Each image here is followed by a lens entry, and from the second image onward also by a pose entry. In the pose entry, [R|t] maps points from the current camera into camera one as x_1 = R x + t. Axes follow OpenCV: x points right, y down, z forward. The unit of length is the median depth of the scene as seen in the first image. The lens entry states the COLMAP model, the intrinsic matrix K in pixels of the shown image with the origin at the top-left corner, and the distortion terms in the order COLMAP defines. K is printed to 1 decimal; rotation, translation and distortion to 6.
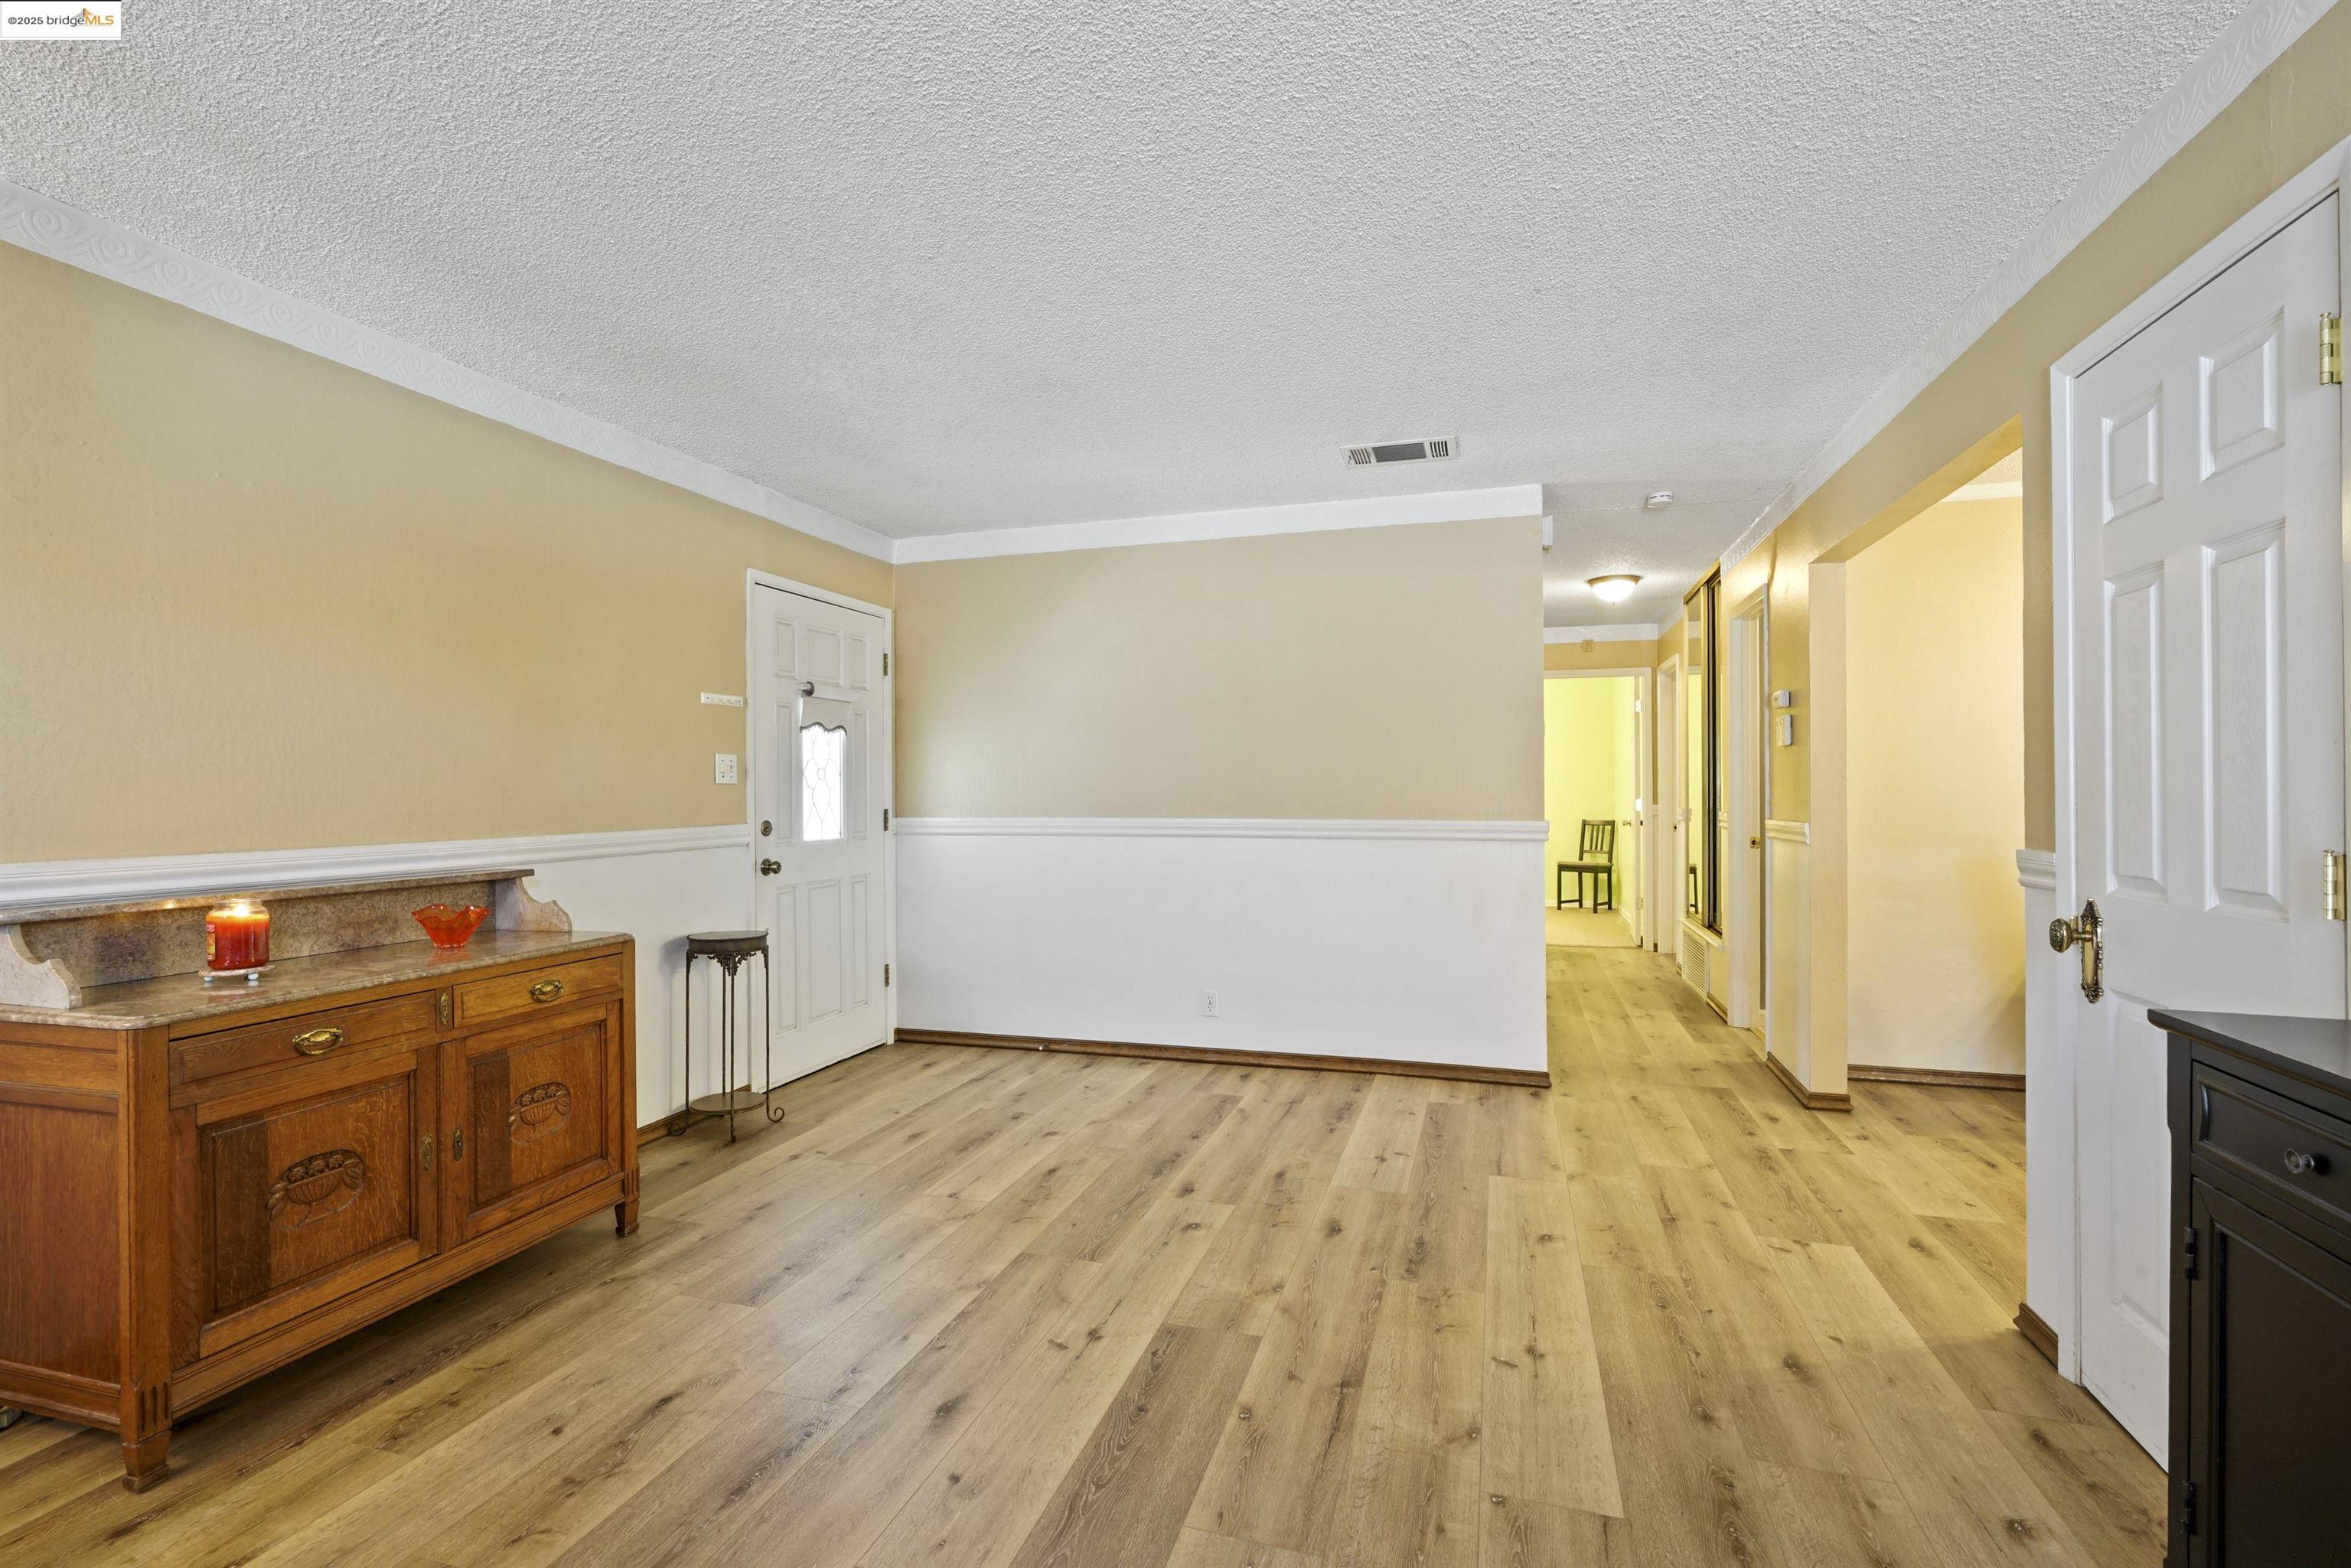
lens RADIAL K [[1045.9, 0, 1165.4], [0, 1045.9, 787.1], [0, 0, 1]] dist [-0.016873, 0.008230]
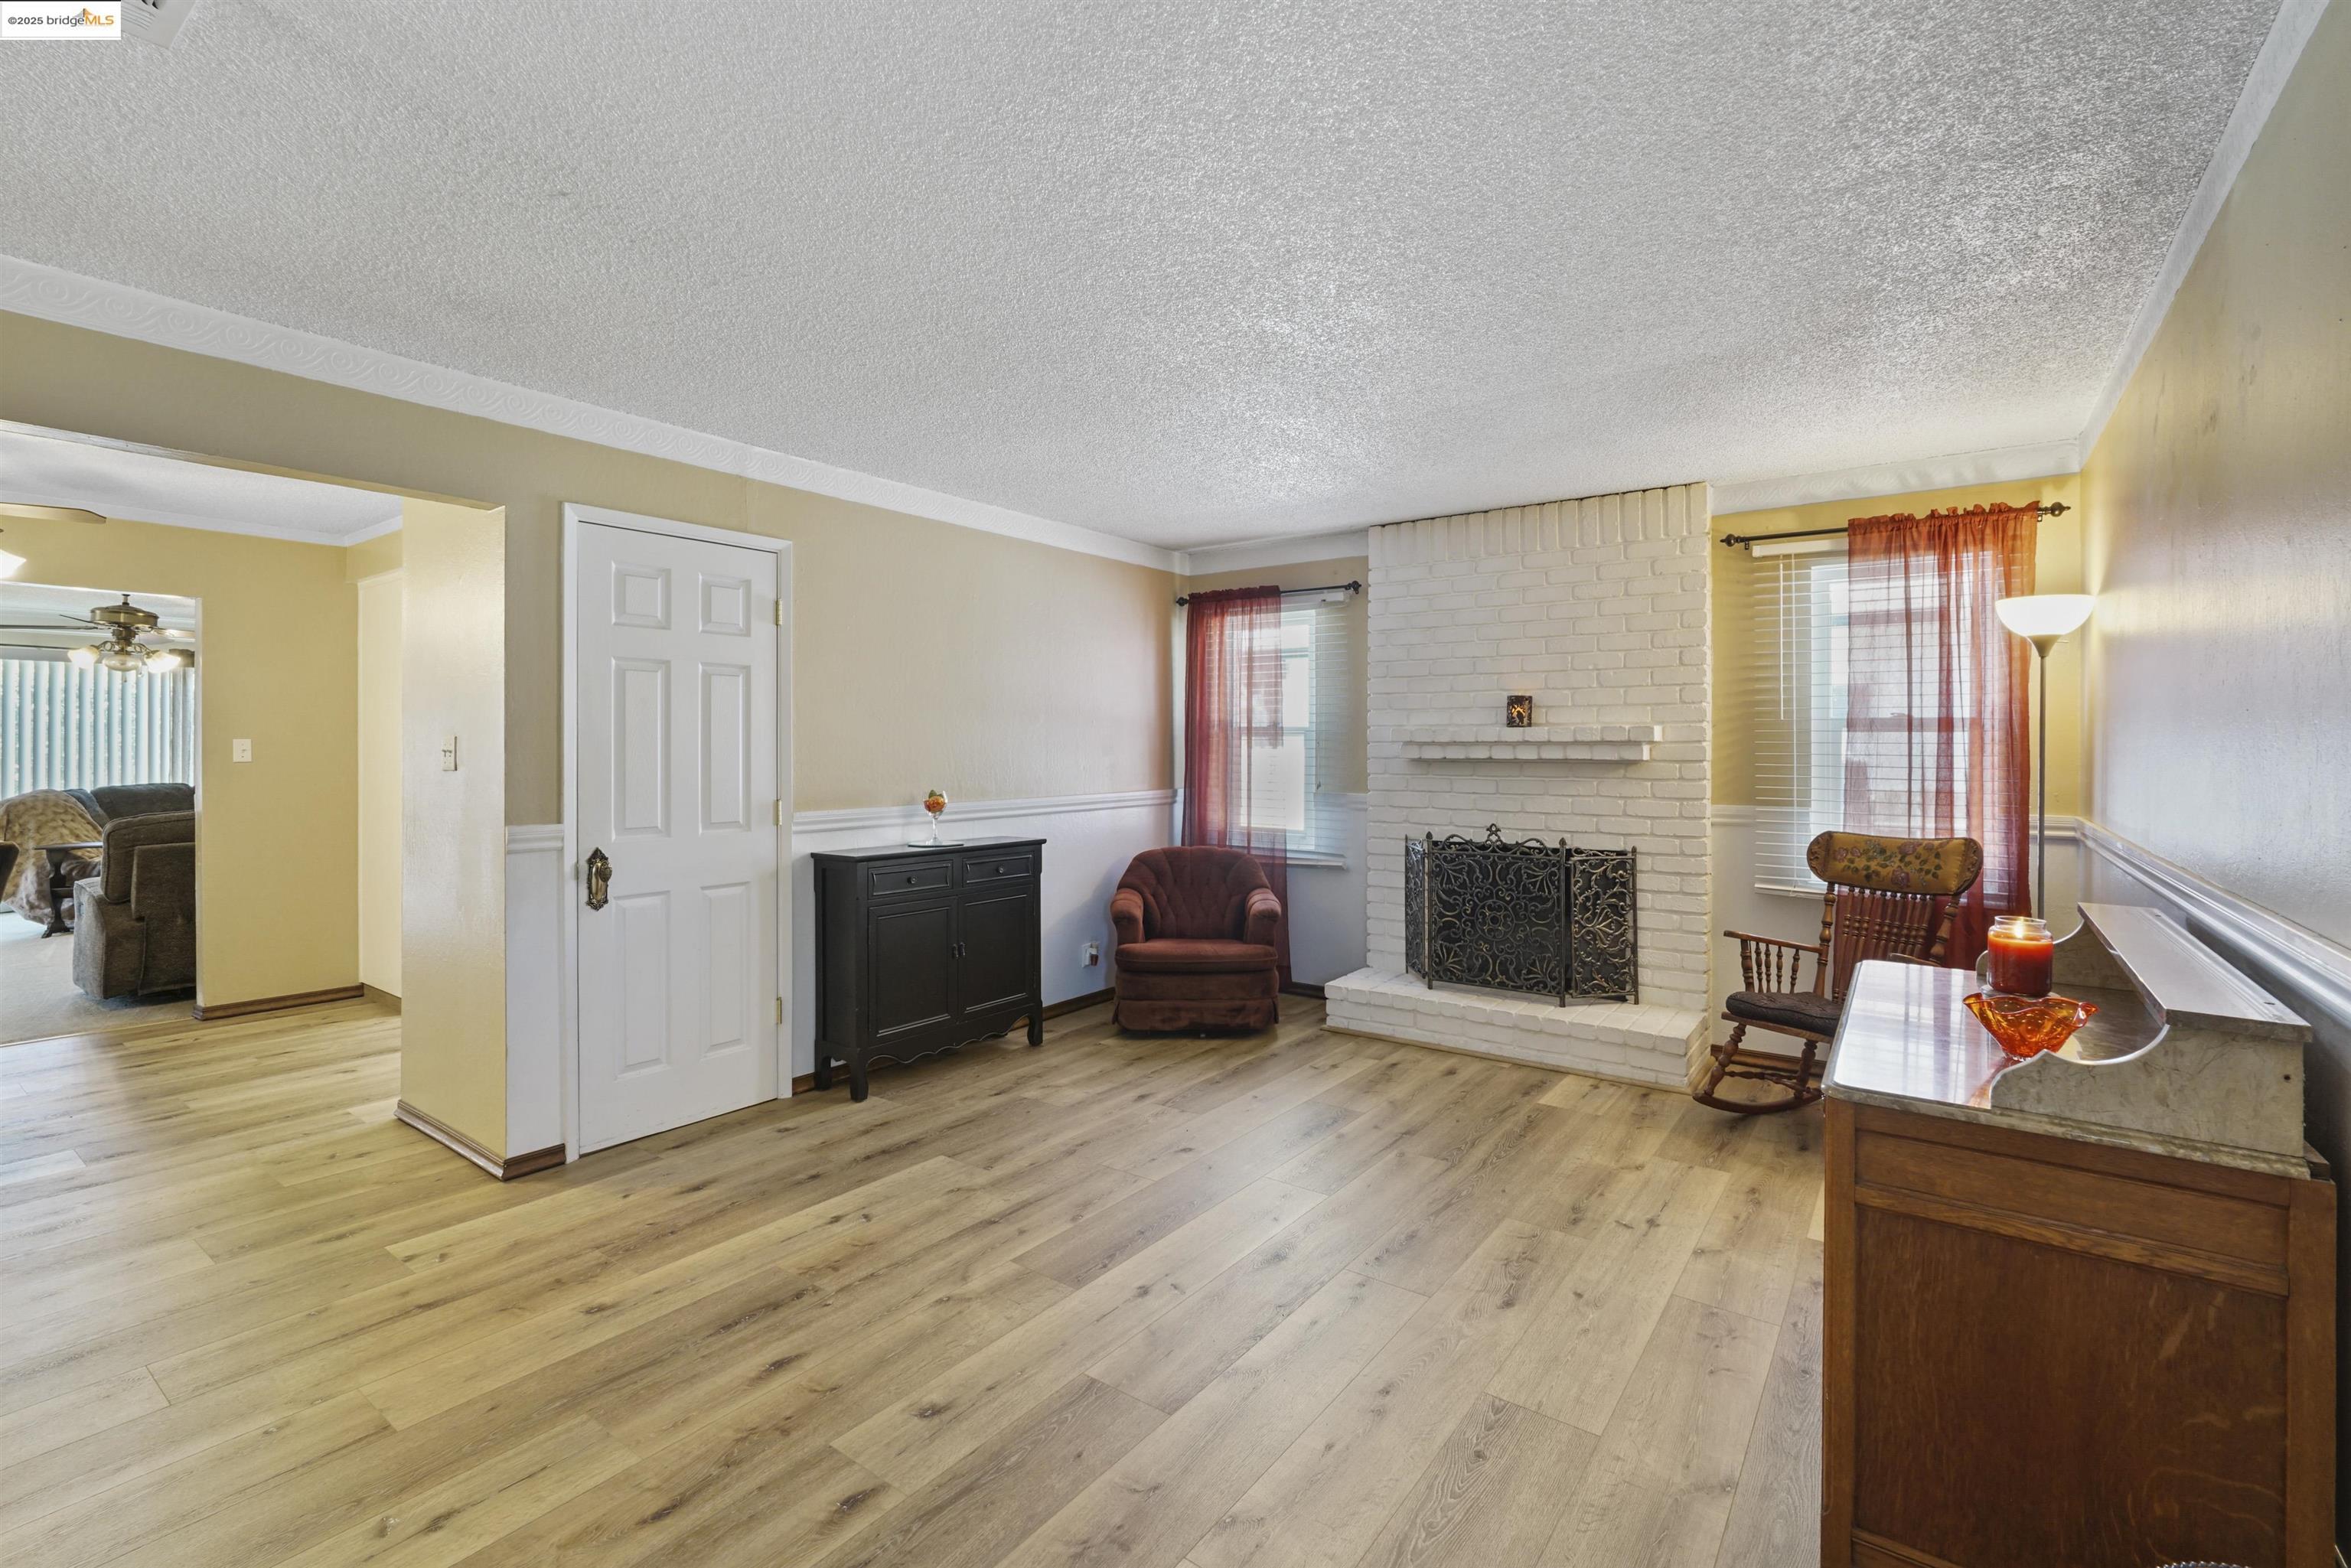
lens RADIAL K [[1052.1, 0, 1187.0], [0, 1052.1, 748.9], [0, 0, 1]] dist [-0.015238, 0.007718]
pose [[-0.949145, 0.001210, 0.314836, -0.461144], [0.000814, 0.999999, -0.001389, -0.040793], [-0.314837, -0.001062, -0.949145, 2.040365]]
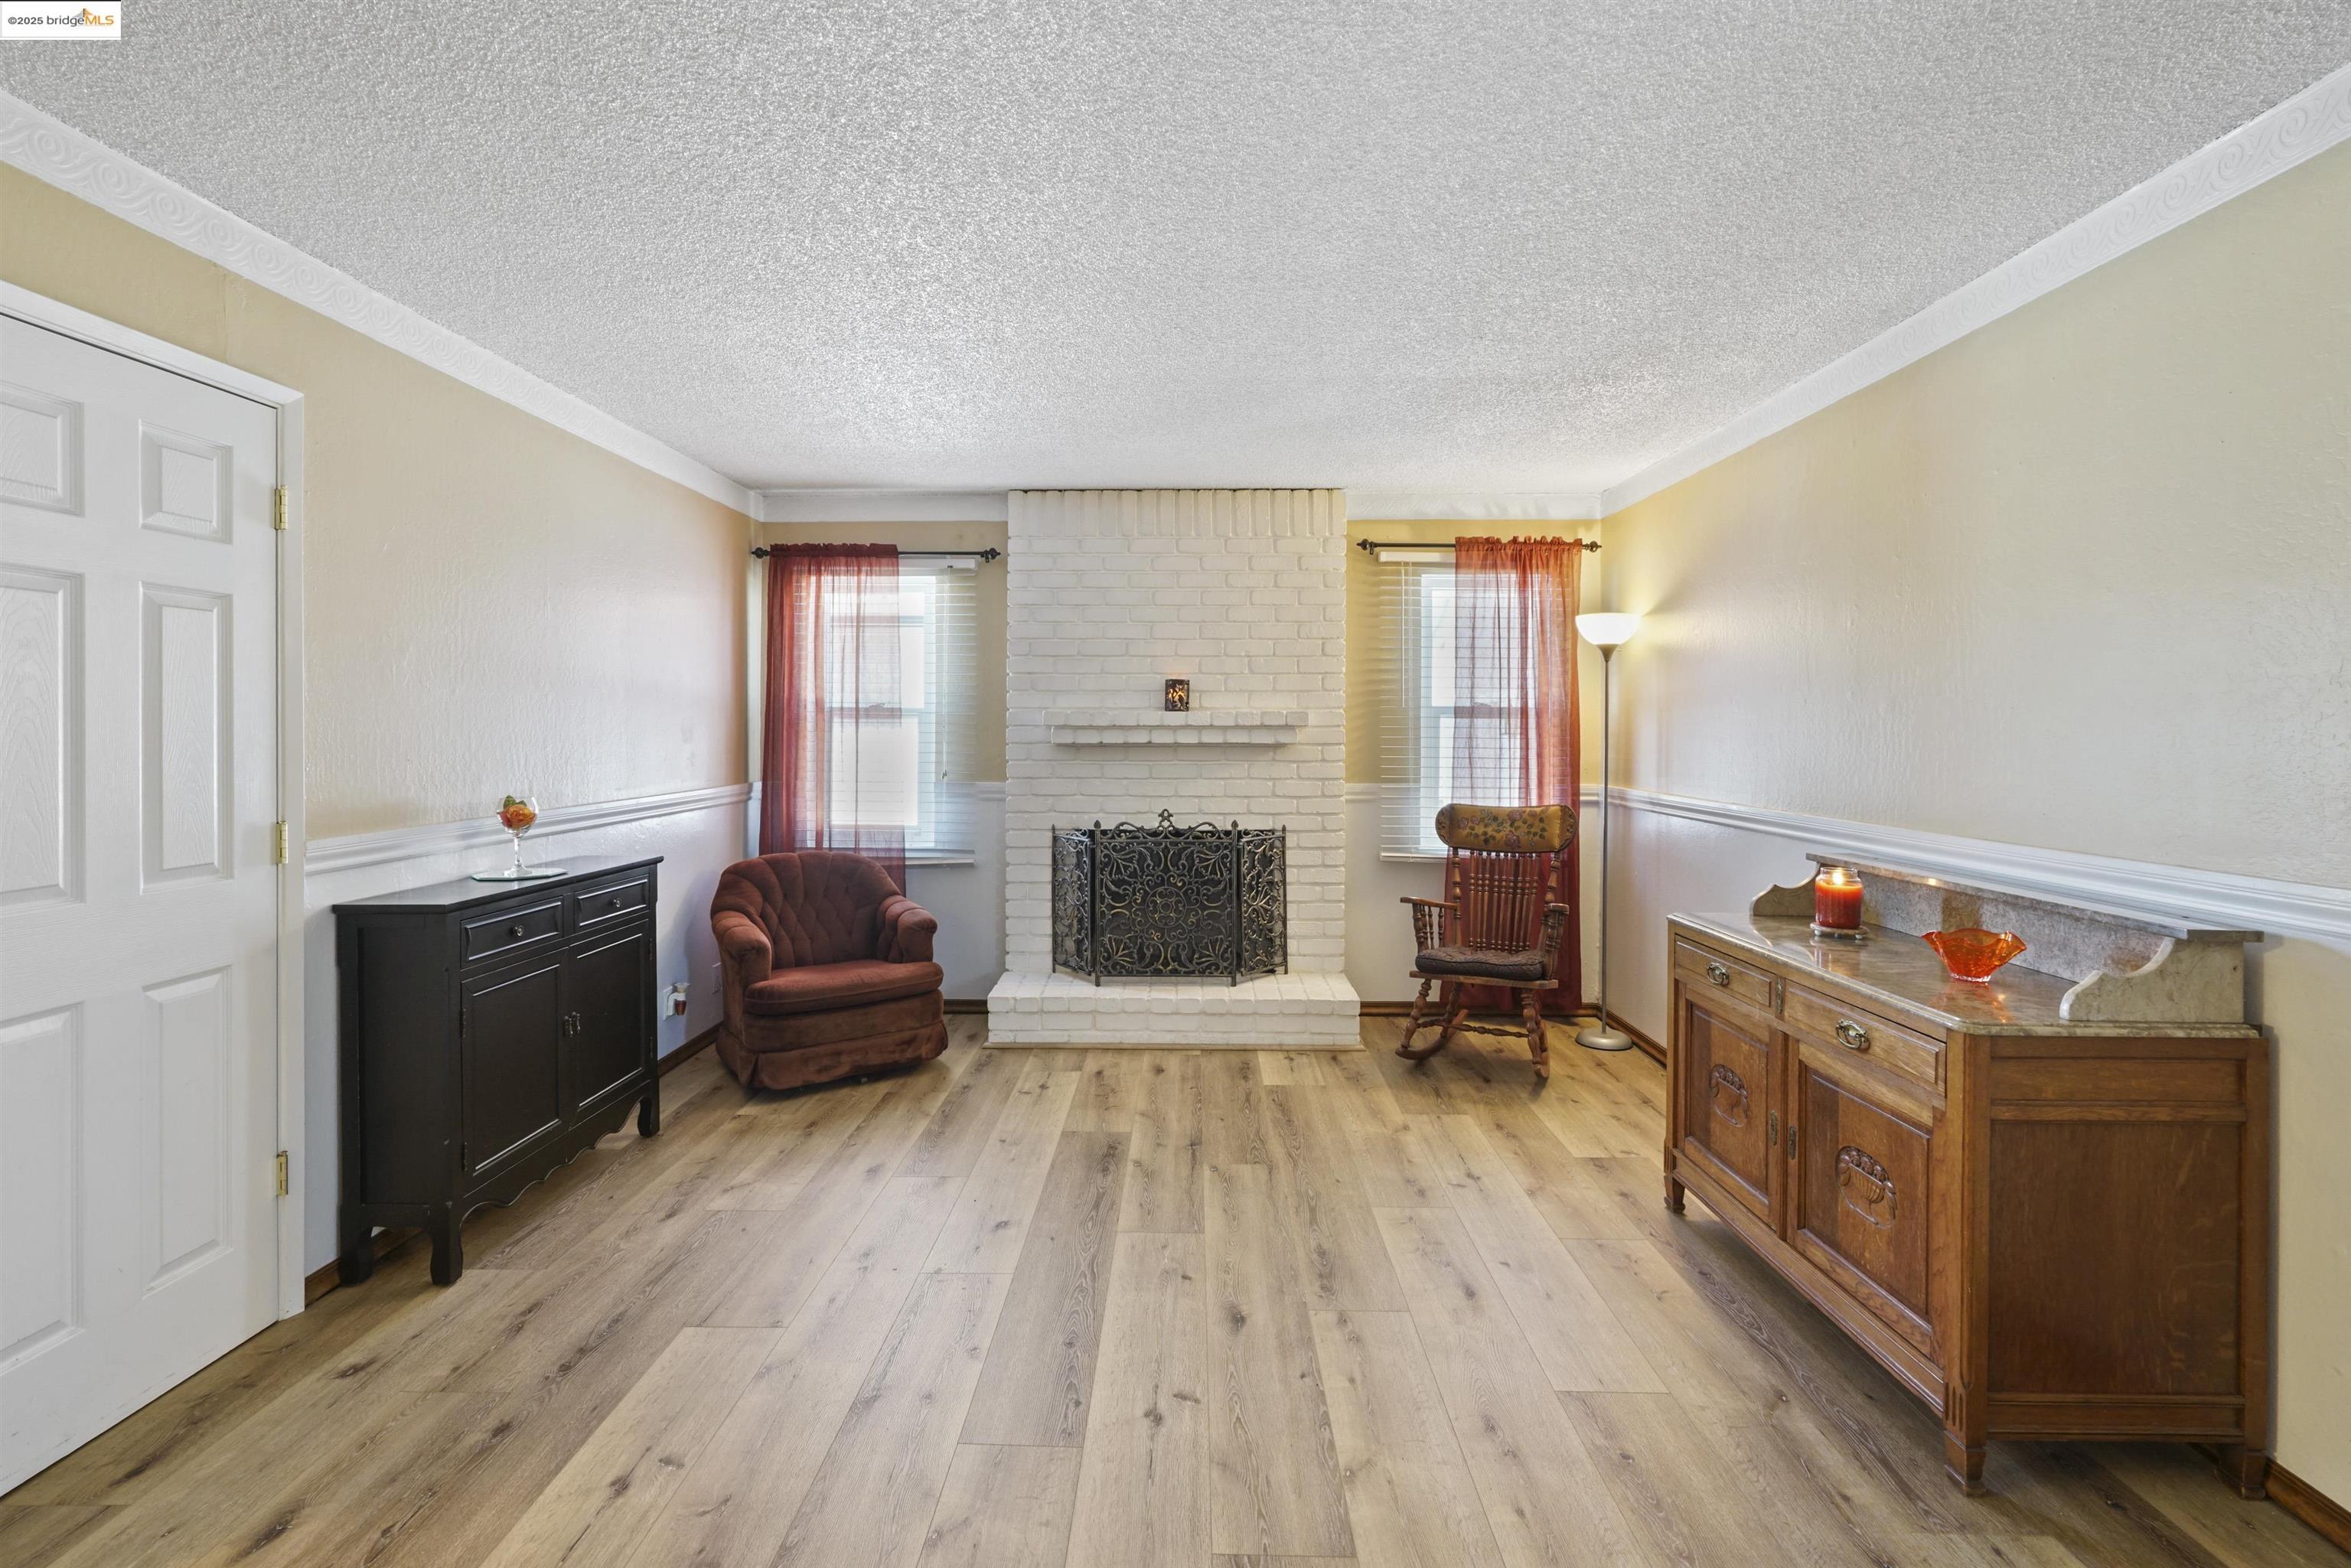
lens RADIAL K [[1055.3, 0, 1176.3], [0, 1055.3, 733.9], [0, 0, 1]] dist [-0.018242, 0.008570]
pose [[-0.958363, 0.002967, -0.285538, 0.163611], [0.002187, 0.999993, 0.003051, -0.047627], [0.285545, 0.002299, -0.958362, 1.853227]]
